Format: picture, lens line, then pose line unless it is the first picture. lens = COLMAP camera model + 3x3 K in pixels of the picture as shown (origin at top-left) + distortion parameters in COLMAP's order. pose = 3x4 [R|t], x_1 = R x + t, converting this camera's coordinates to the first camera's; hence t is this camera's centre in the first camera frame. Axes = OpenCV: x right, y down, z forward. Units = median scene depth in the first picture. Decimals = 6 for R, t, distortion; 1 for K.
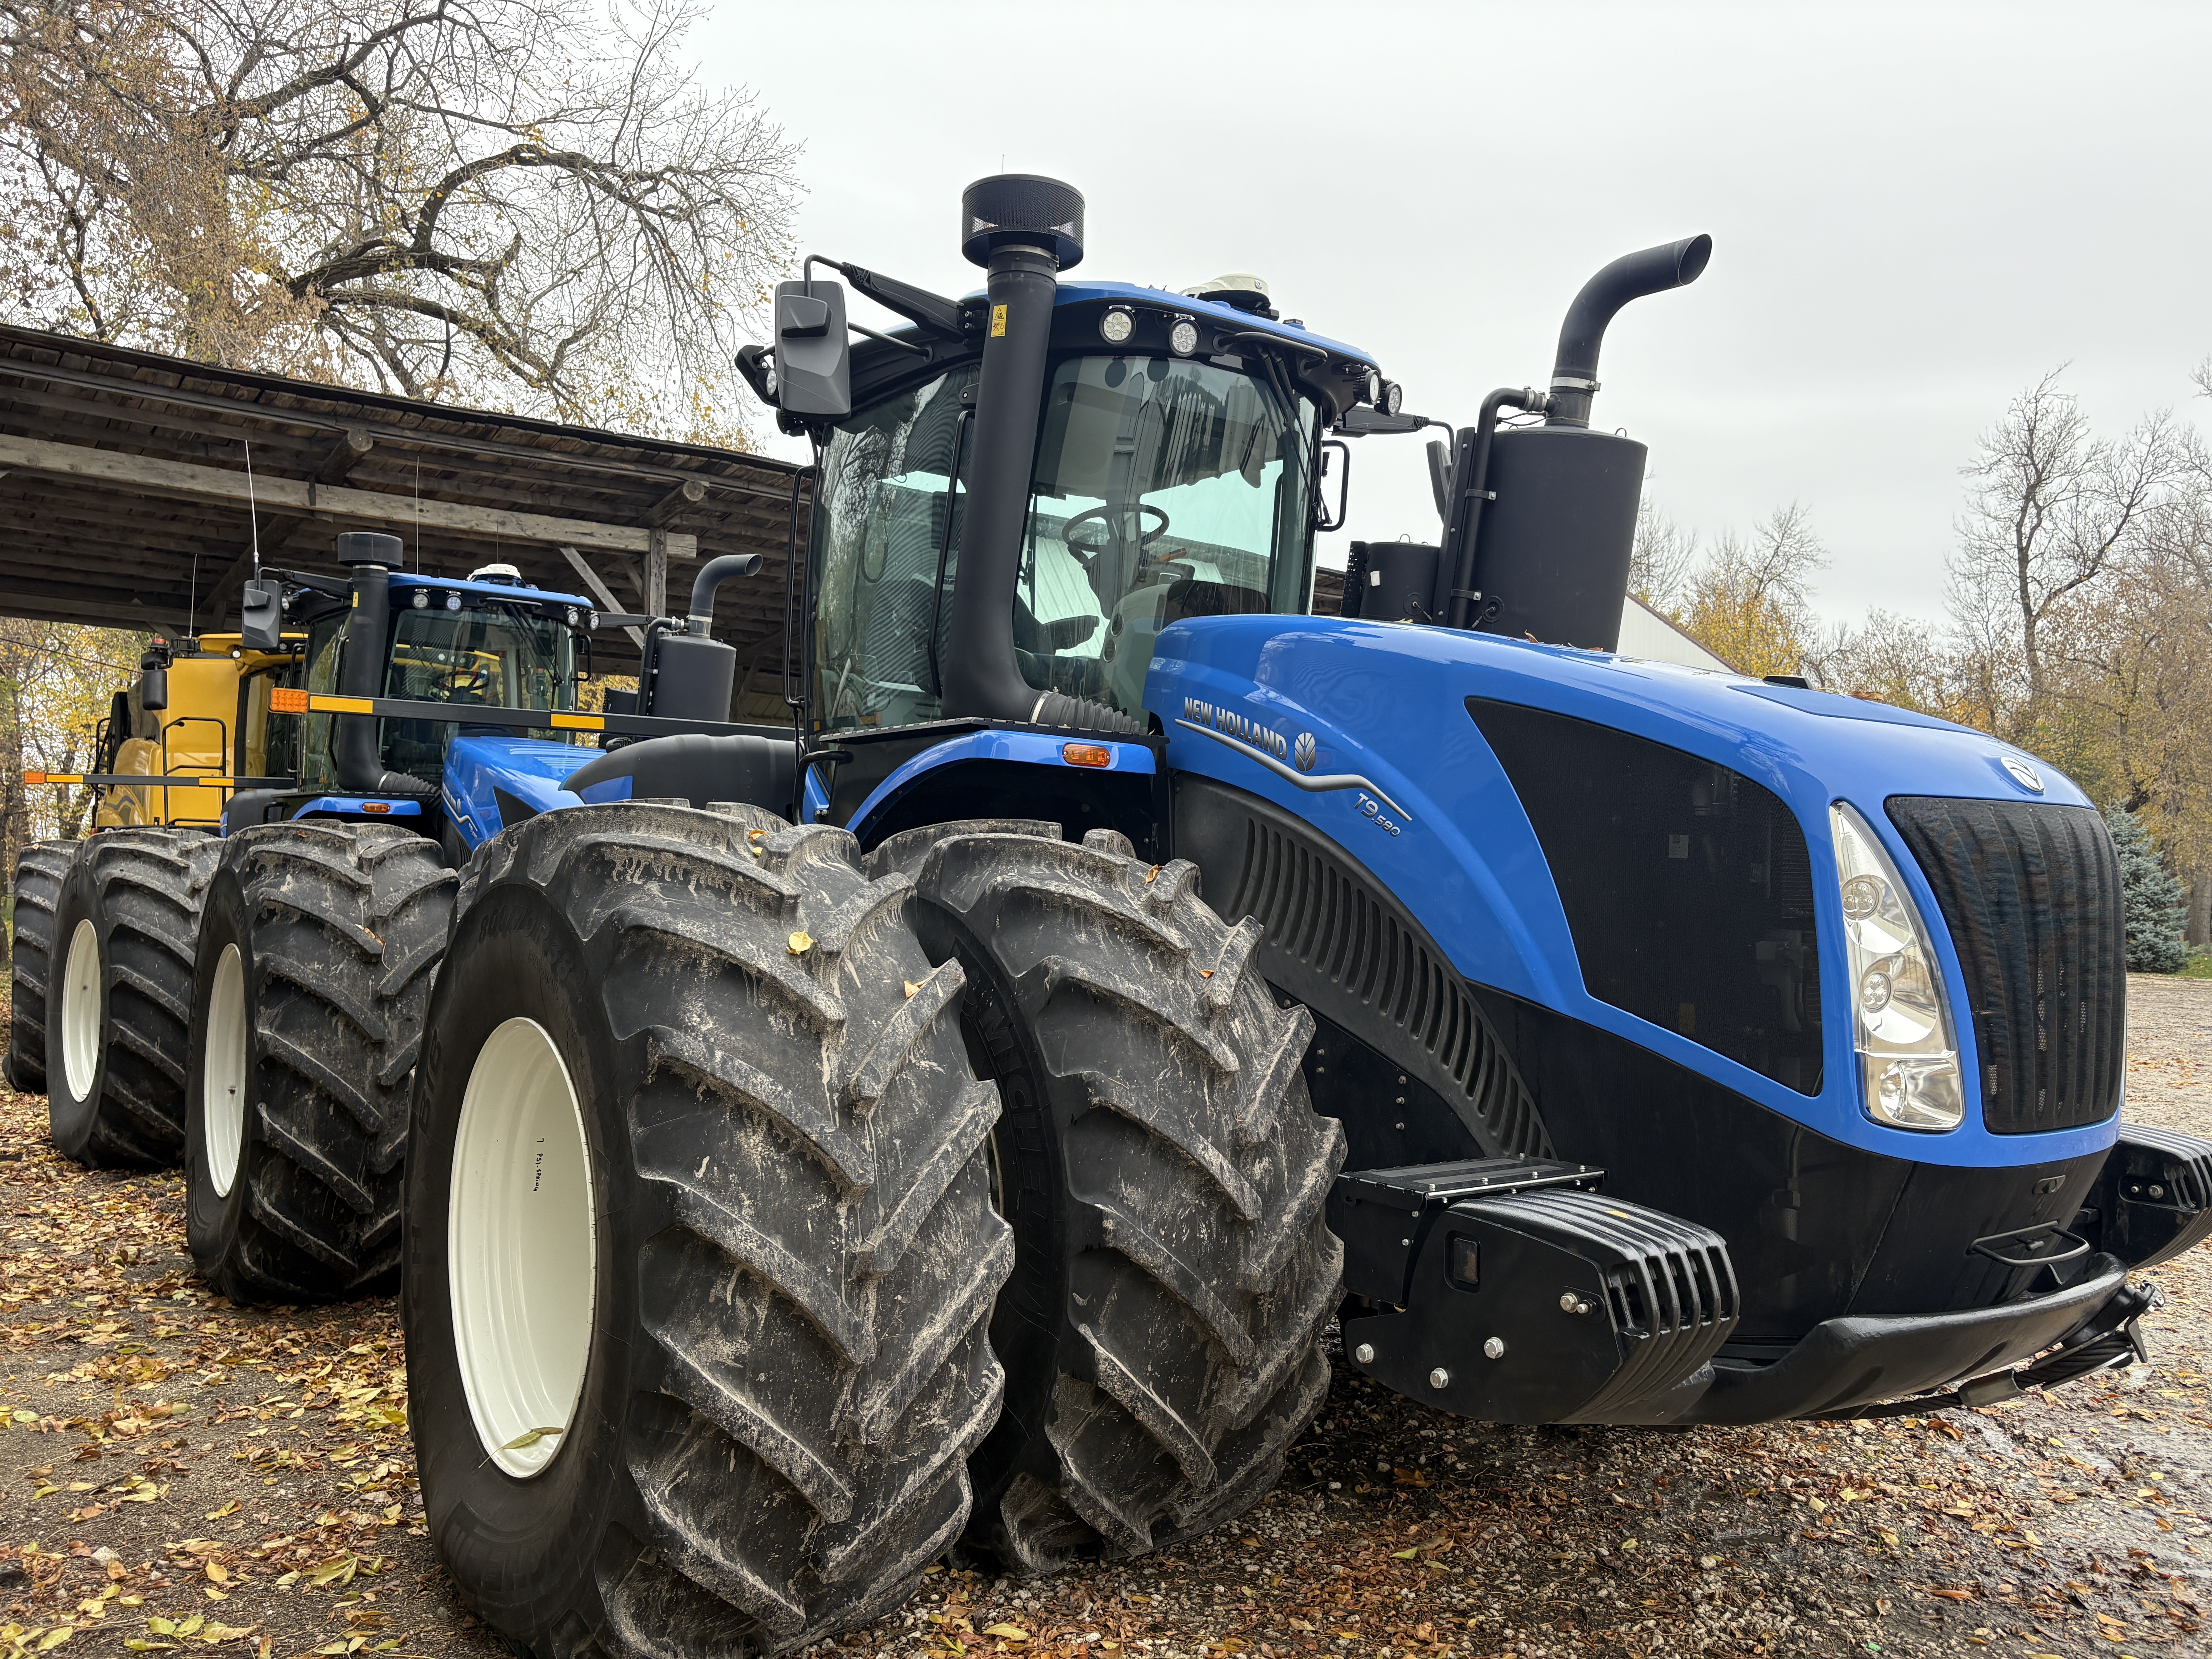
lens RADIAL K [[1675.0, 0, 1106.0], [0, 1675.0, 829.5], [0, 0, 1]] dist [0.053364, -0.062892]
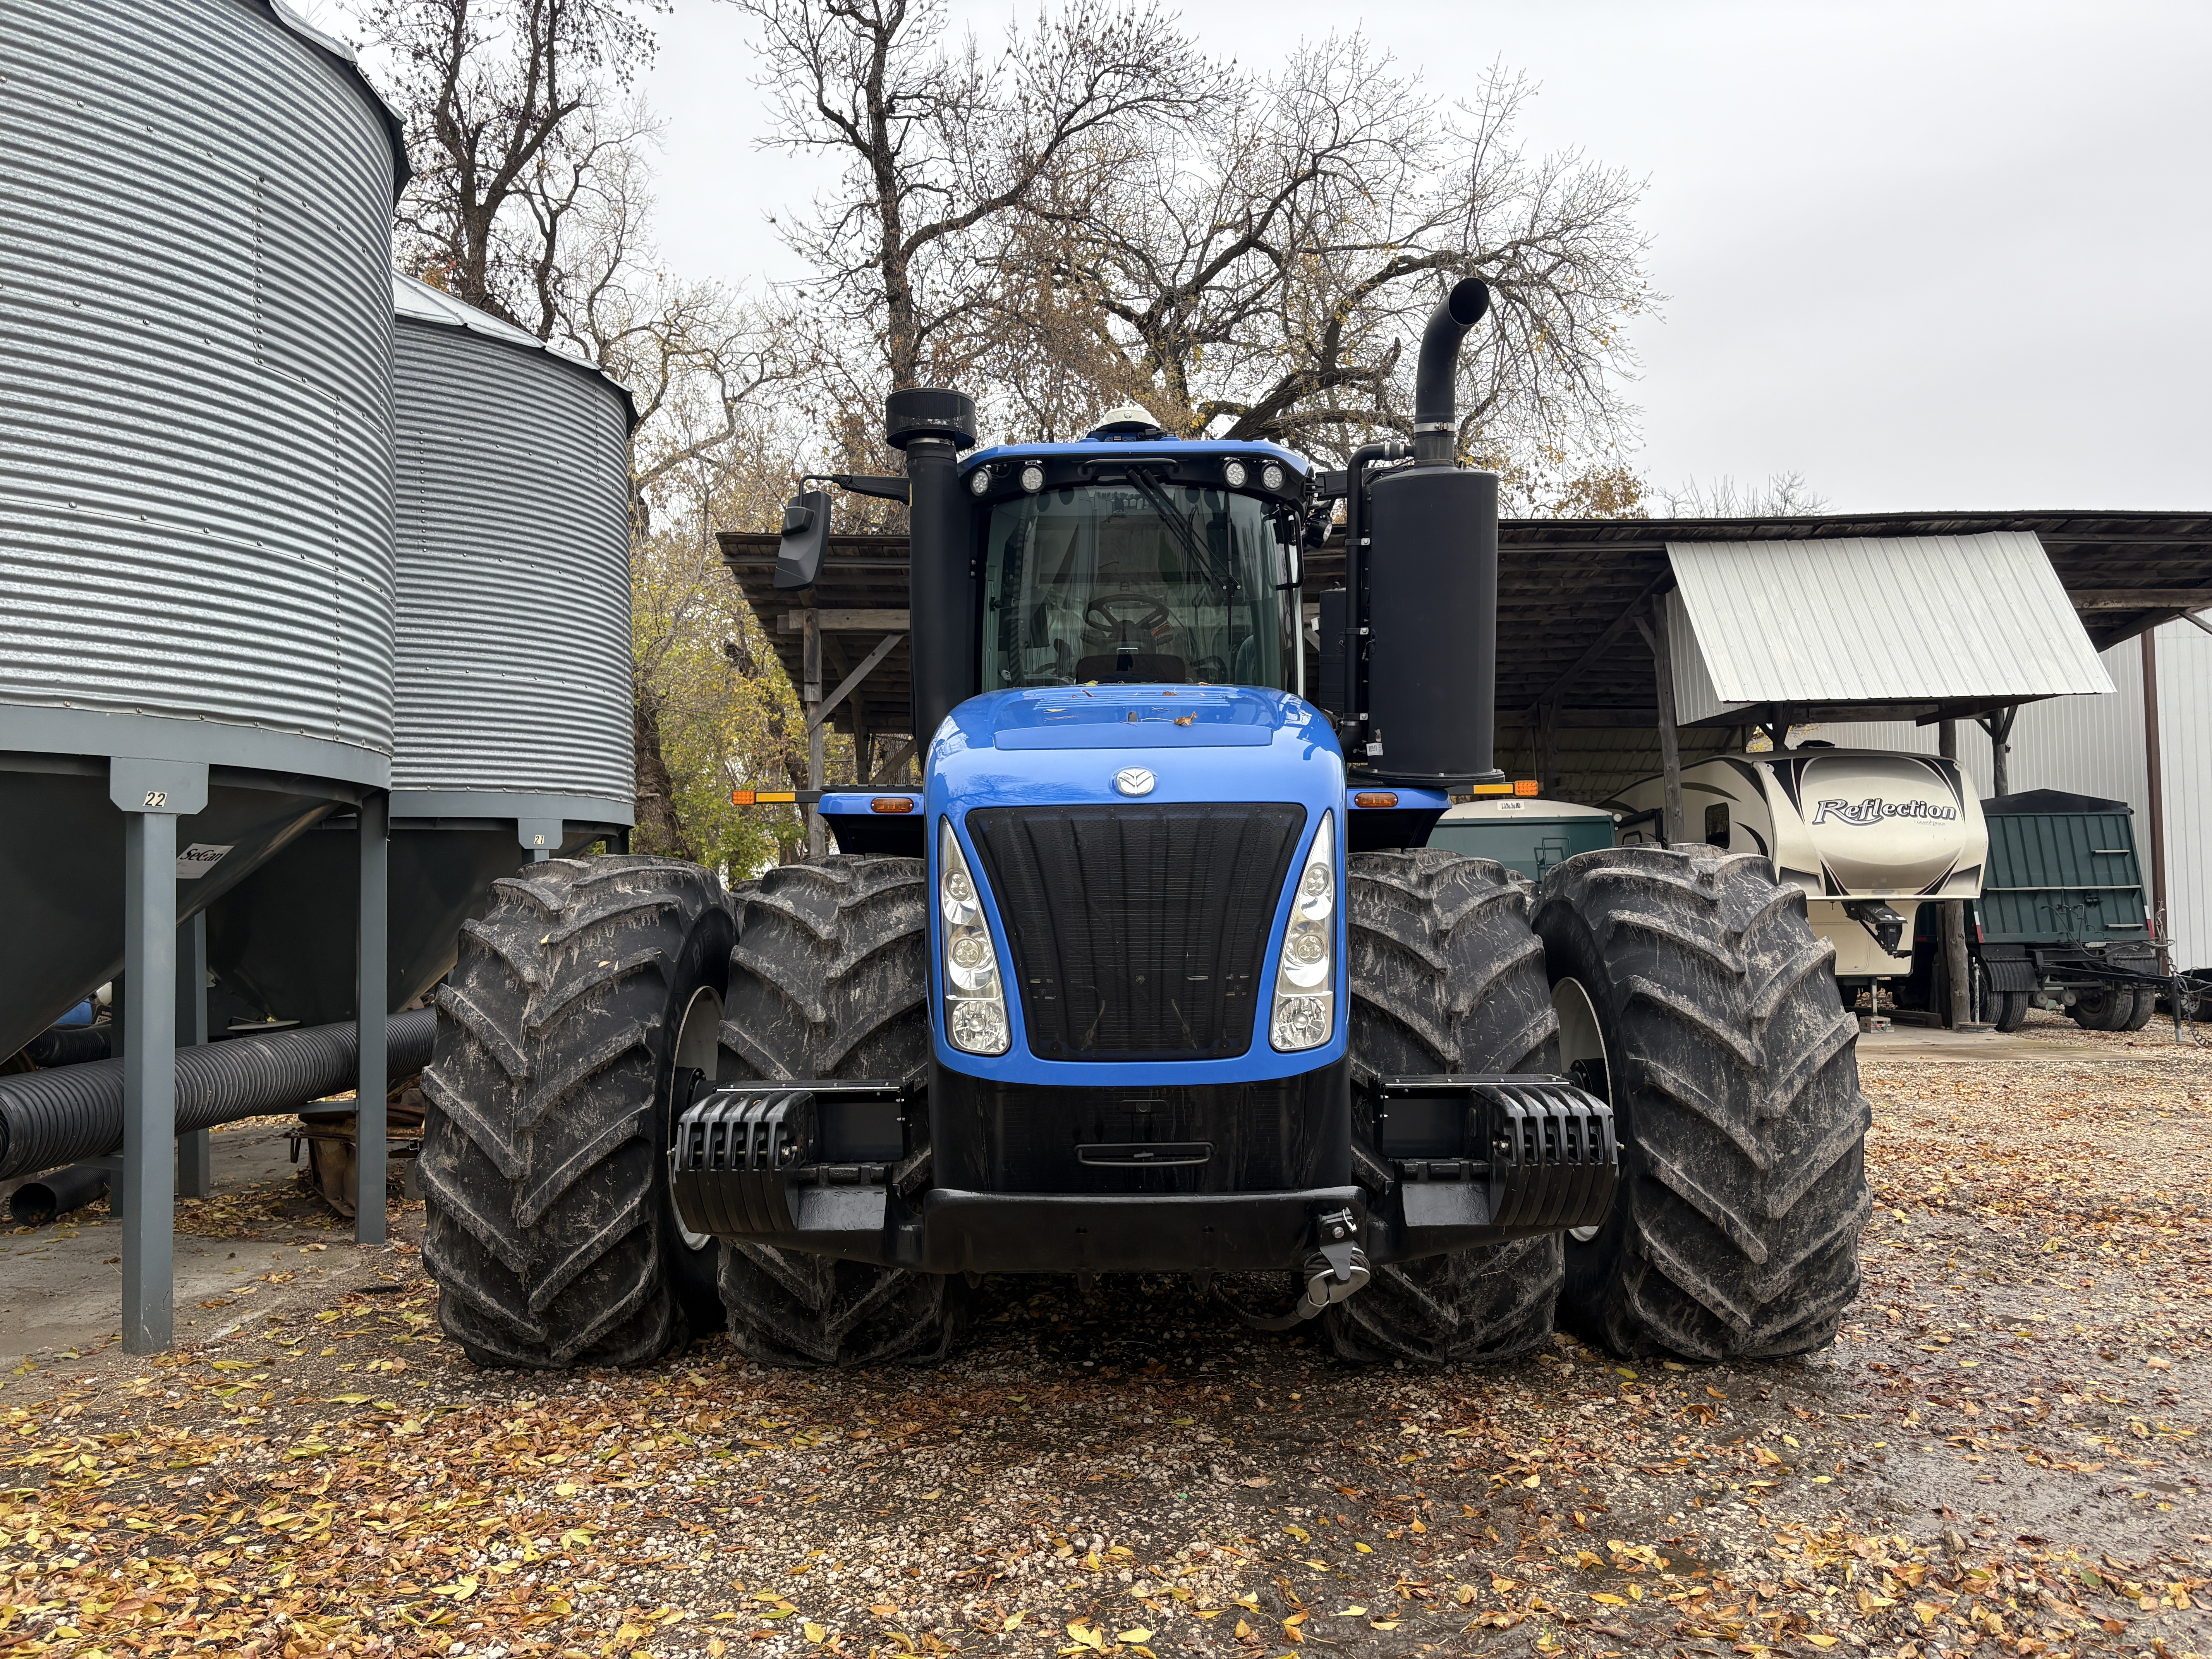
lens RADIAL K [[1675.0, 0, 1106.0], [0, 1675.0, 829.5], [0, 0, 1]] dist [0.053364, -0.062892]
pose [[0.793819, -0.060392, -0.605148, 0.166320], [0.046535, 0.998172, -0.038571, 0.006462], [0.606371, 0.002458, 0.795178, -0.000902]]
